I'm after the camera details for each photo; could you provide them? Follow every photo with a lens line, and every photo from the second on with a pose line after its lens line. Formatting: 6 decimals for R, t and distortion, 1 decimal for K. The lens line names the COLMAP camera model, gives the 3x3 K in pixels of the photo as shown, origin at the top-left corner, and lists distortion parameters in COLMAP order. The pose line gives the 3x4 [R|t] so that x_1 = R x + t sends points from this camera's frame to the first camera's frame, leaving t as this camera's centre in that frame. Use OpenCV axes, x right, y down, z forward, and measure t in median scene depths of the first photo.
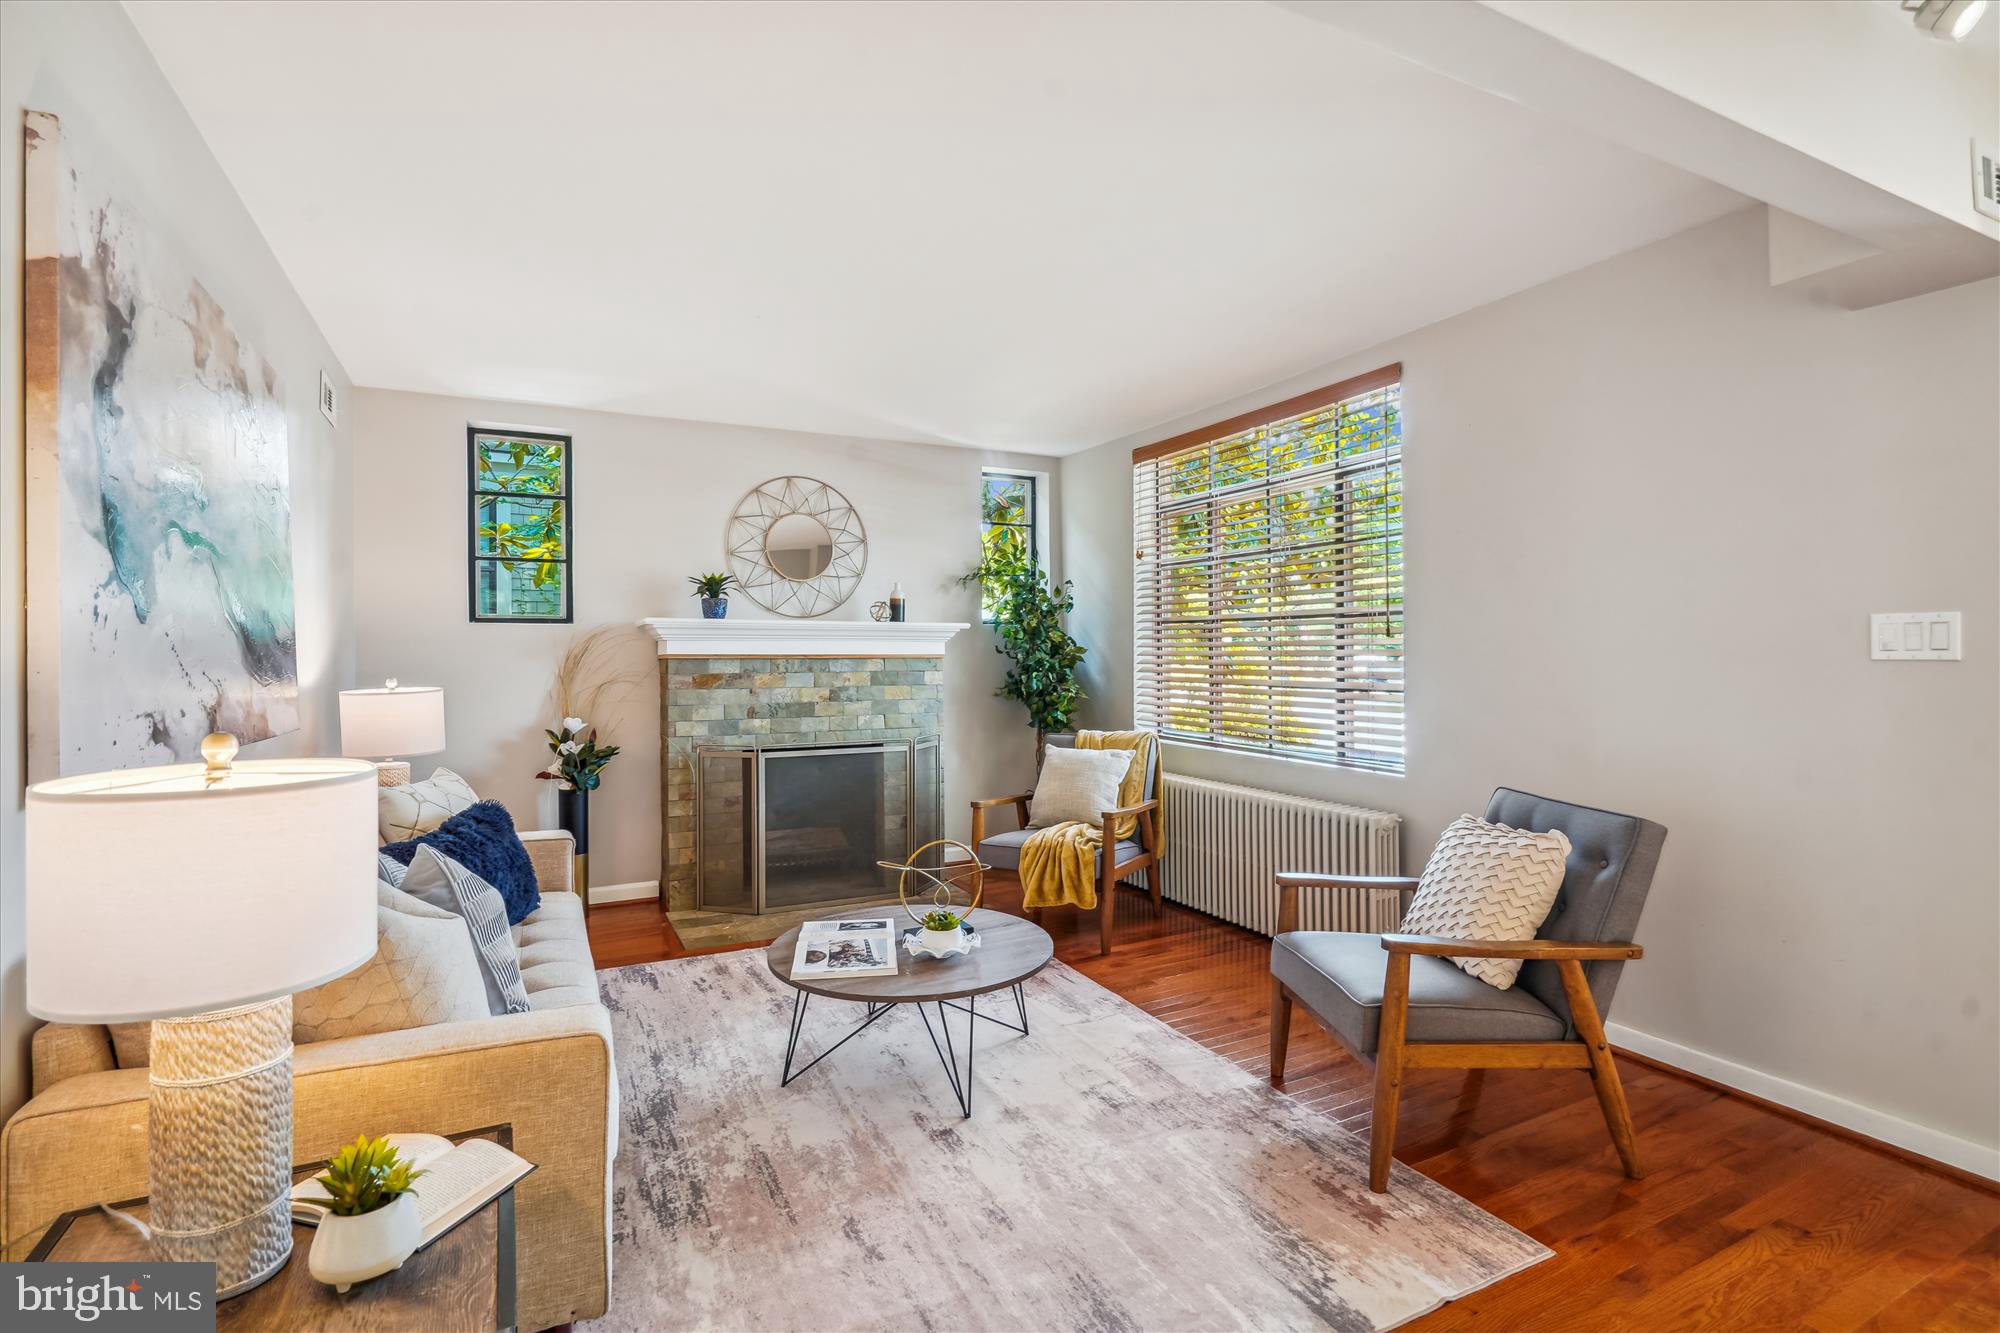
lens RADIAL K [[934.5, 0, 1000.0], [0, 934.5, 666.5], [0, 0, 1]] dist [-0.023560, 0.000518]
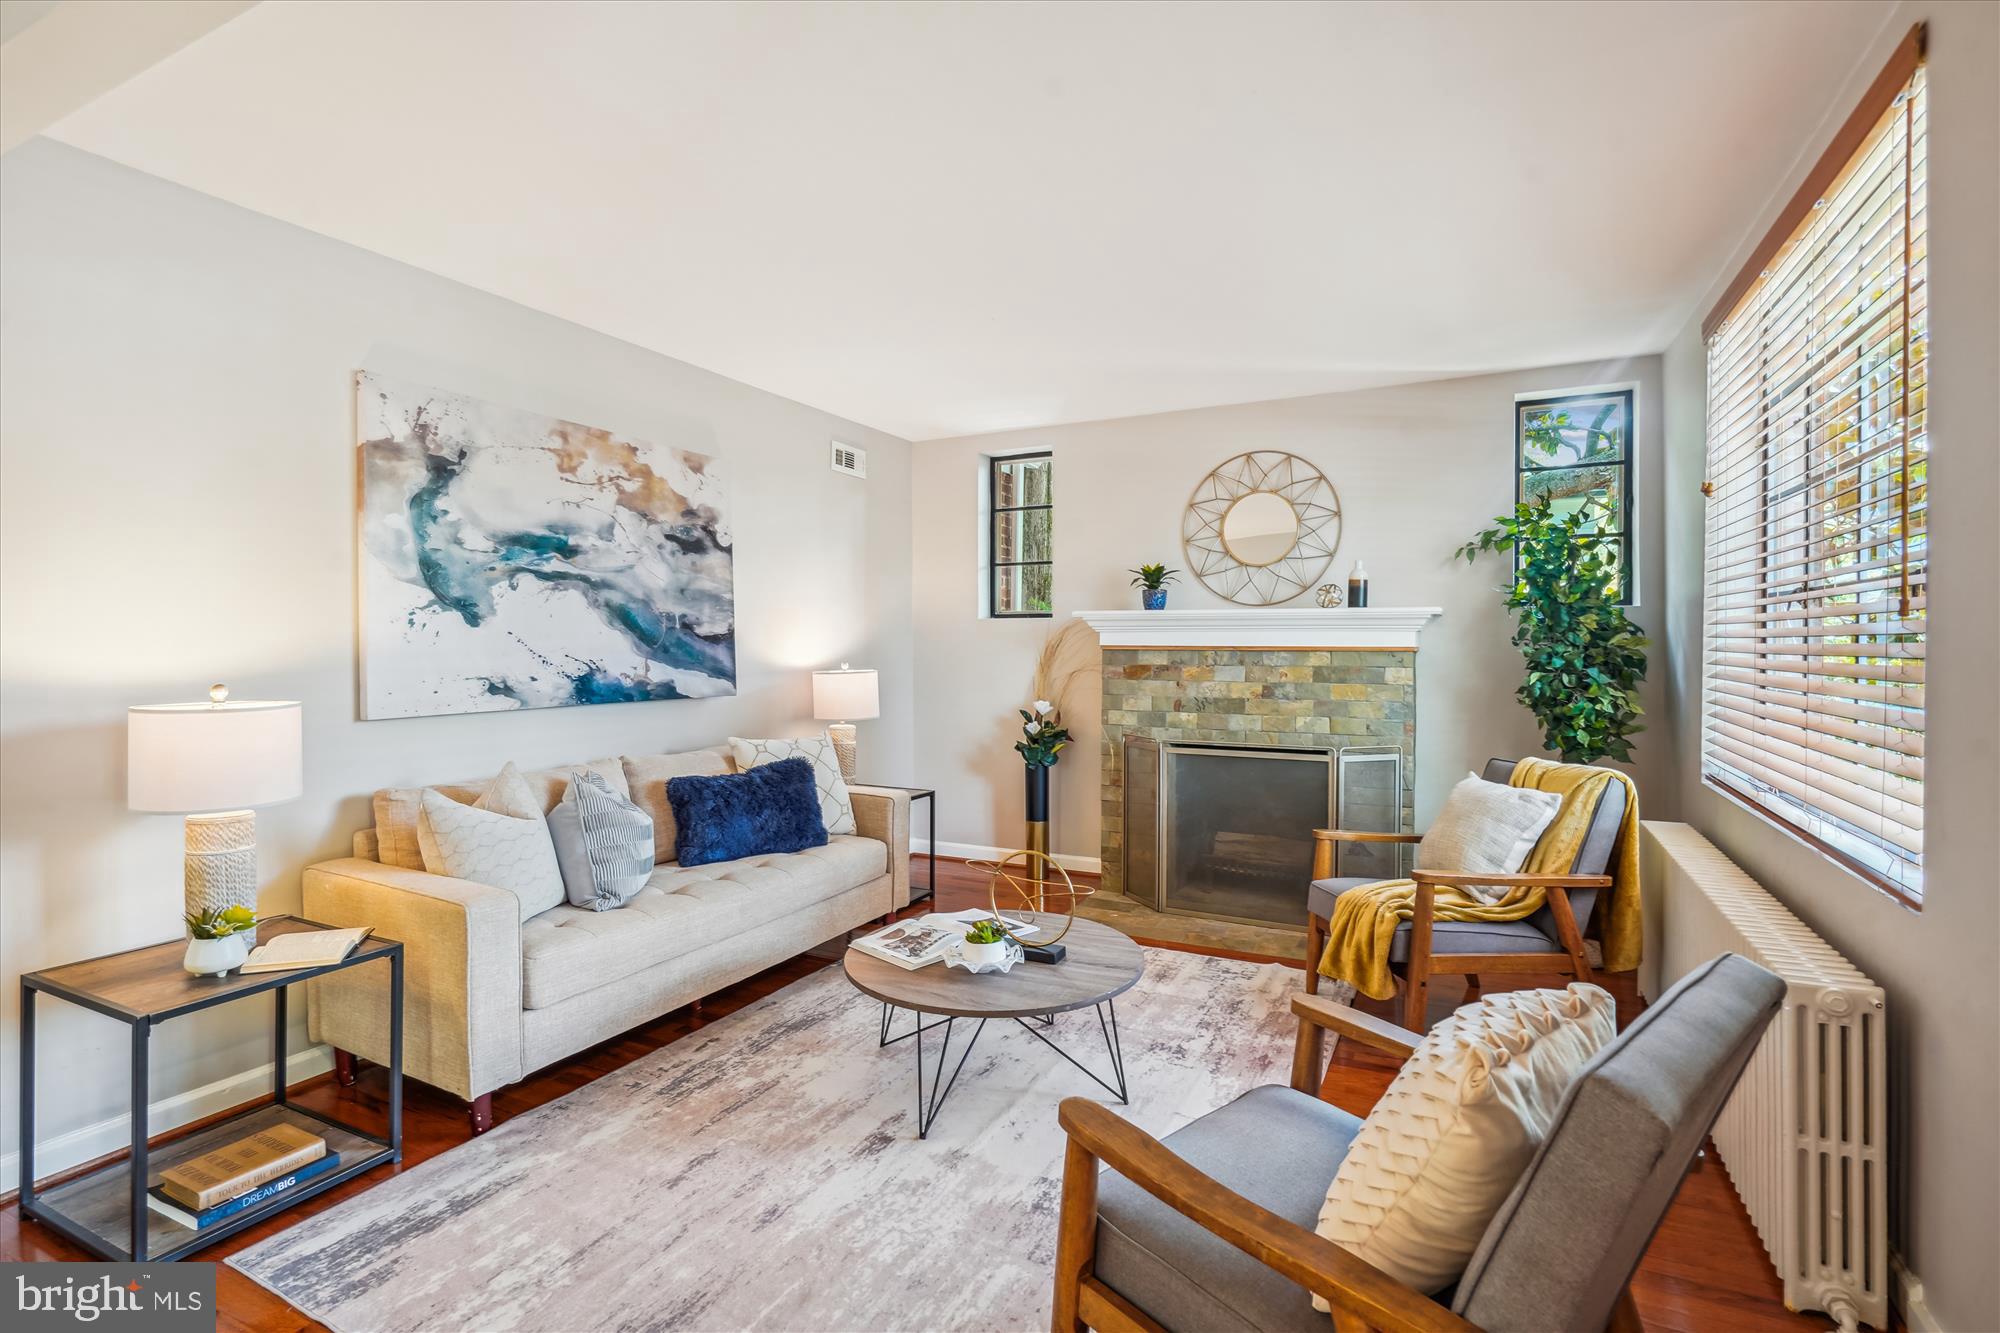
lens RADIAL K [[928.4, 0, 984.3], [0, 928.4, 673.2], [0, 0, 1]] dist [-0.029710, 0.001243]
pose [[0.585928, 0.027851, -0.809884, 0.398795], [-0.013256, 0.999605, 0.024785, -0.005672], [0.810255, -0.003786, 0.586066, 0.270339]]
